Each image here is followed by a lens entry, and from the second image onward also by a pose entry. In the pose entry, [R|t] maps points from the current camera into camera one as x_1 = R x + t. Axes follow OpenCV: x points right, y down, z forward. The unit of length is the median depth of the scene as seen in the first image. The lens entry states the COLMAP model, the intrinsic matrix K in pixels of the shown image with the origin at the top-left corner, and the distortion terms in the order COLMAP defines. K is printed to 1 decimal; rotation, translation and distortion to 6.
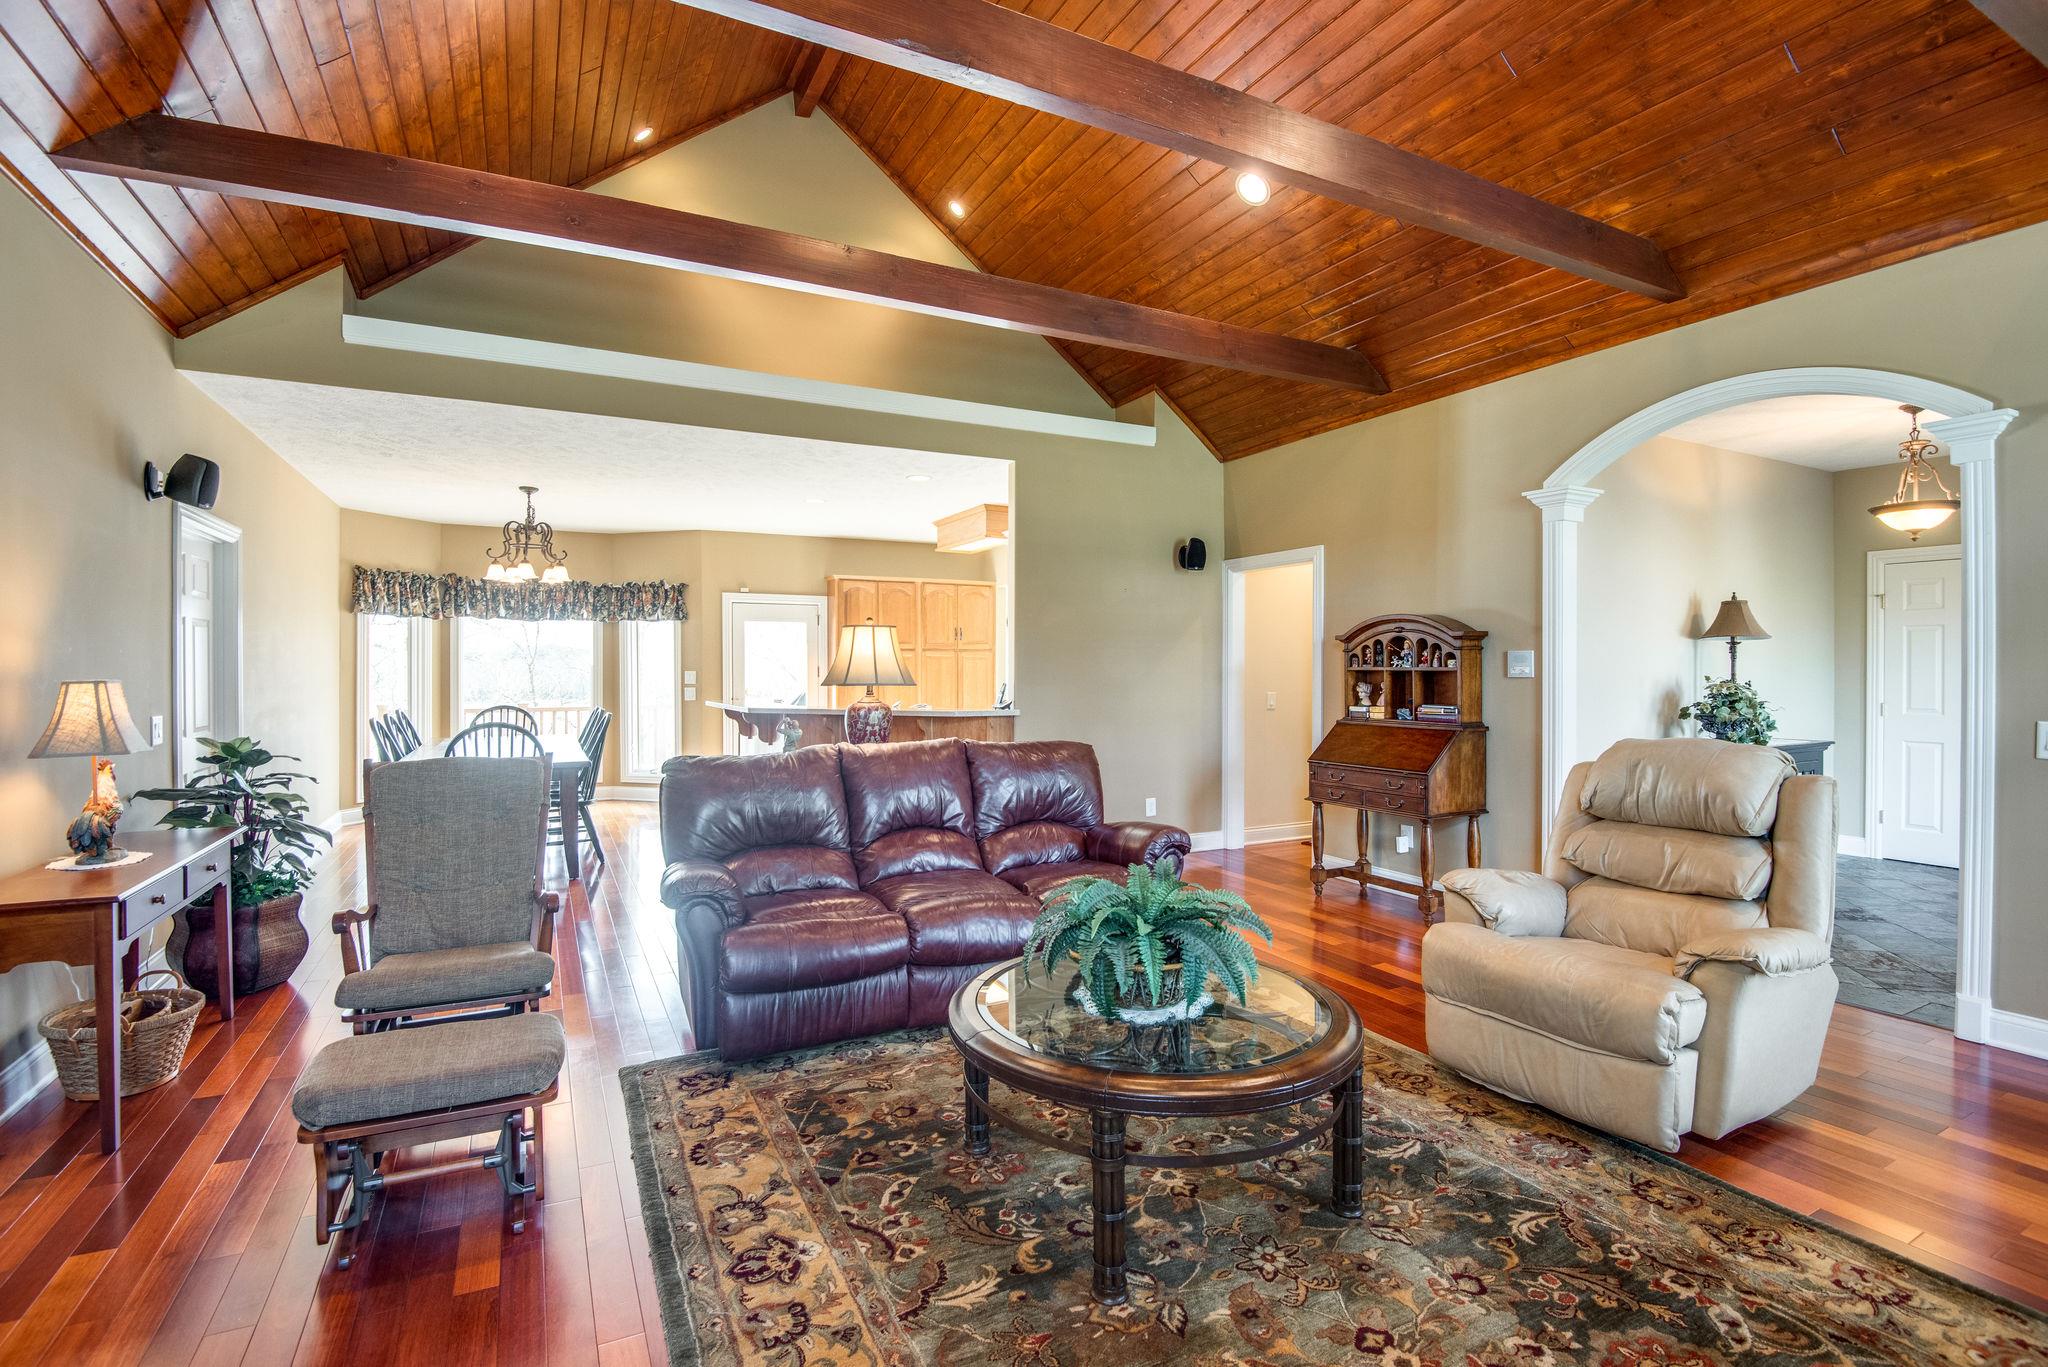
lens RADIAL K [[946.7, 0, 1017.6], [0, 946.7, 674.3], [0, 0, 1]] dist [-0.004257, -0.000297]
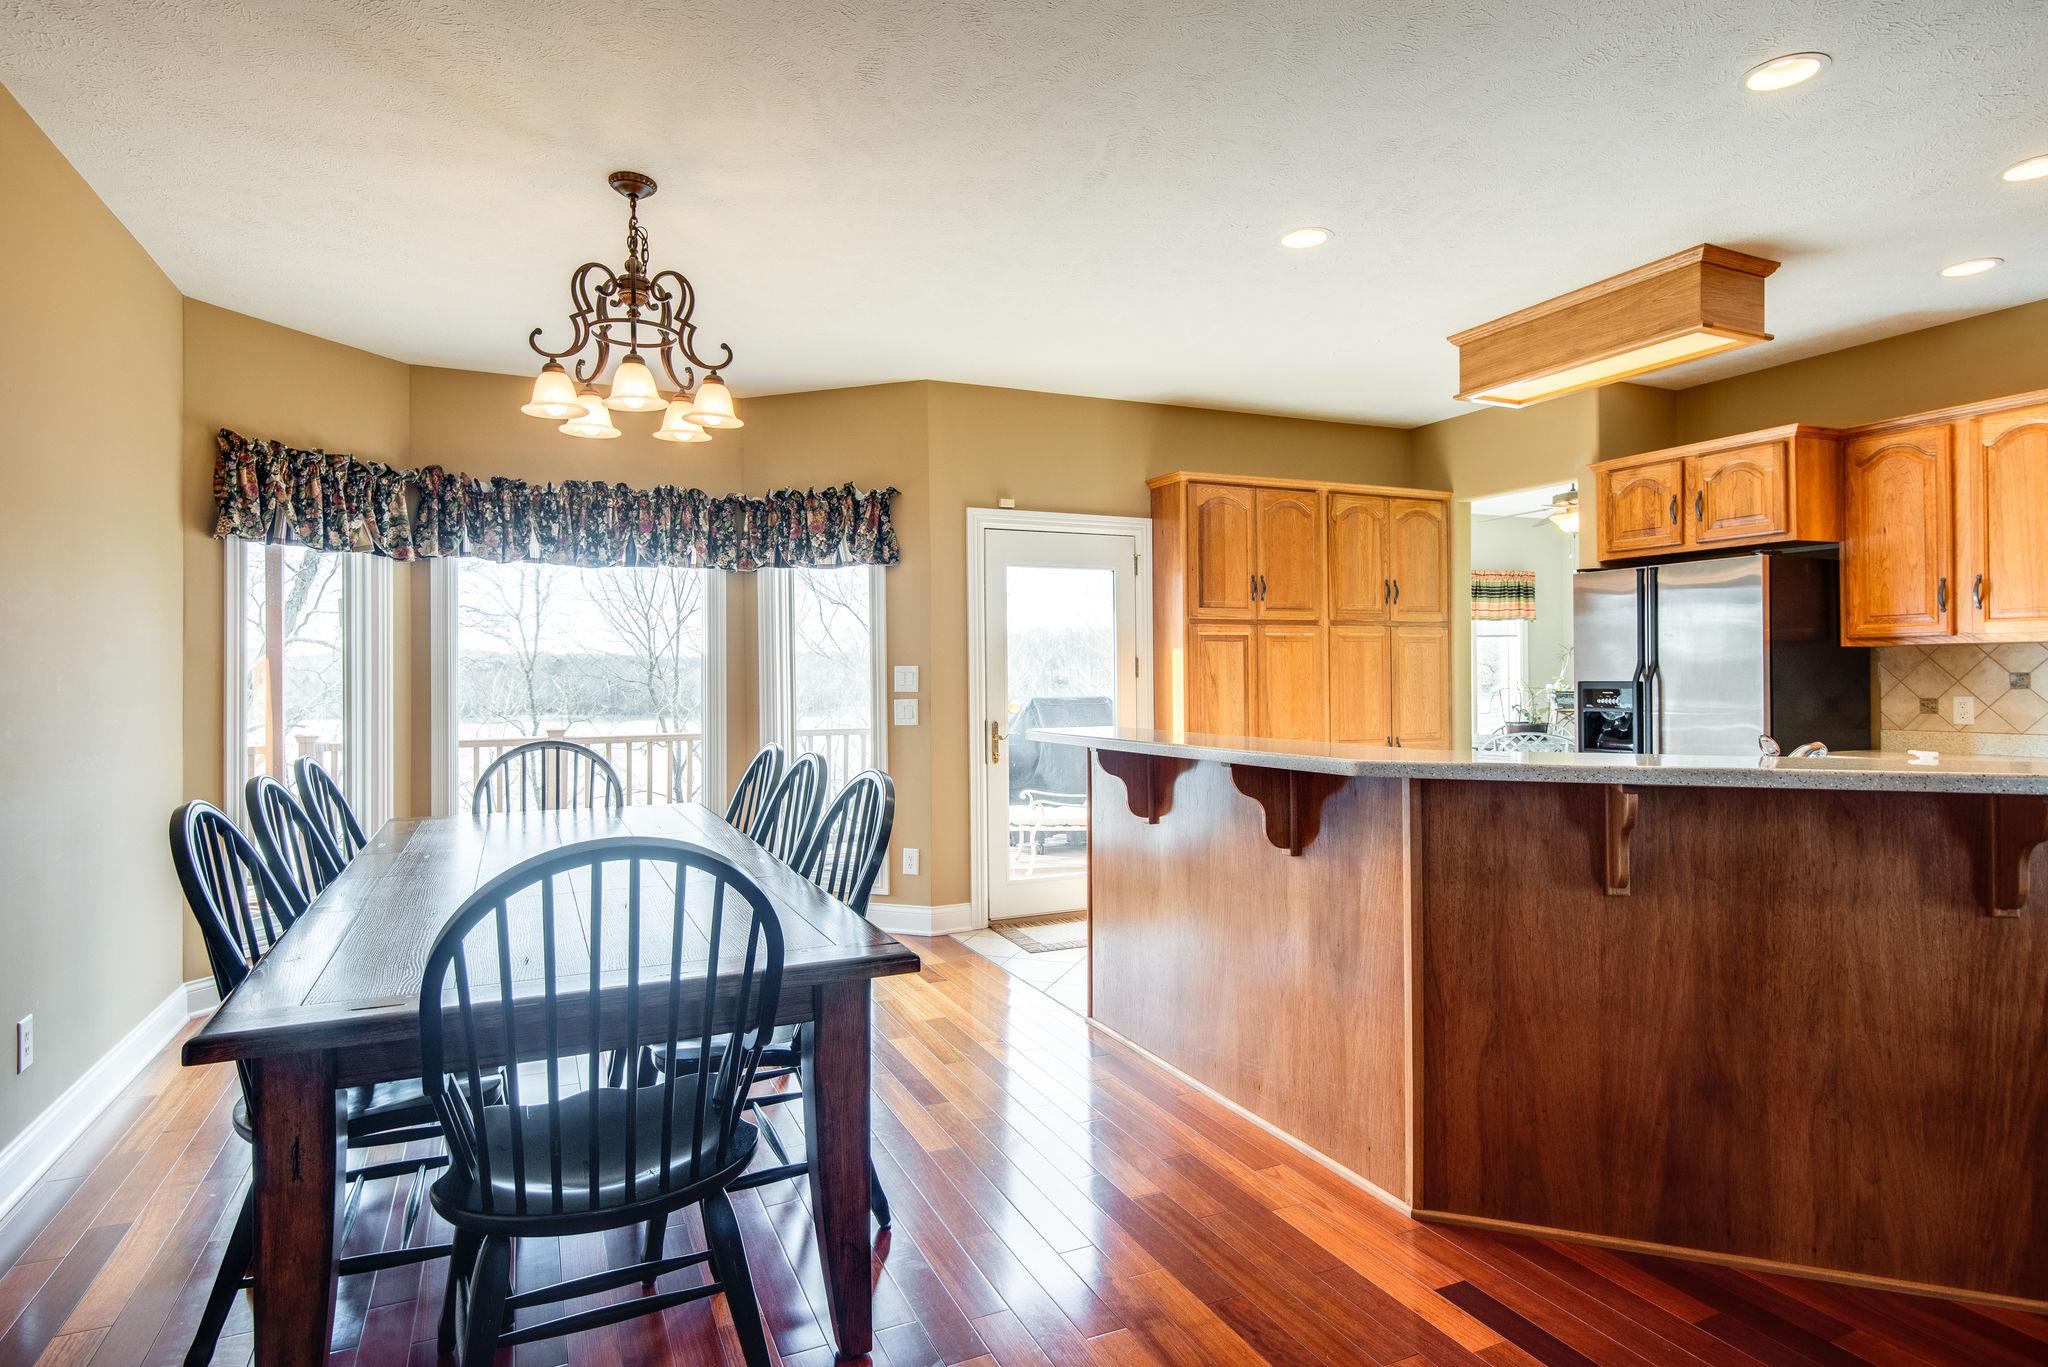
lens RADIAL K [[1112.4, 0, 1025.9], [0, 1112.4, 681.9], [0, 0, 1]] dist [0.002495, -0.000615]
pose [[0.998897, -0.007516, -0.046344, -0.257936], [0.007709, 0.999962, 0.003996, 0.002793], [0.046312, -0.004349, 0.998918, 0.424868]]
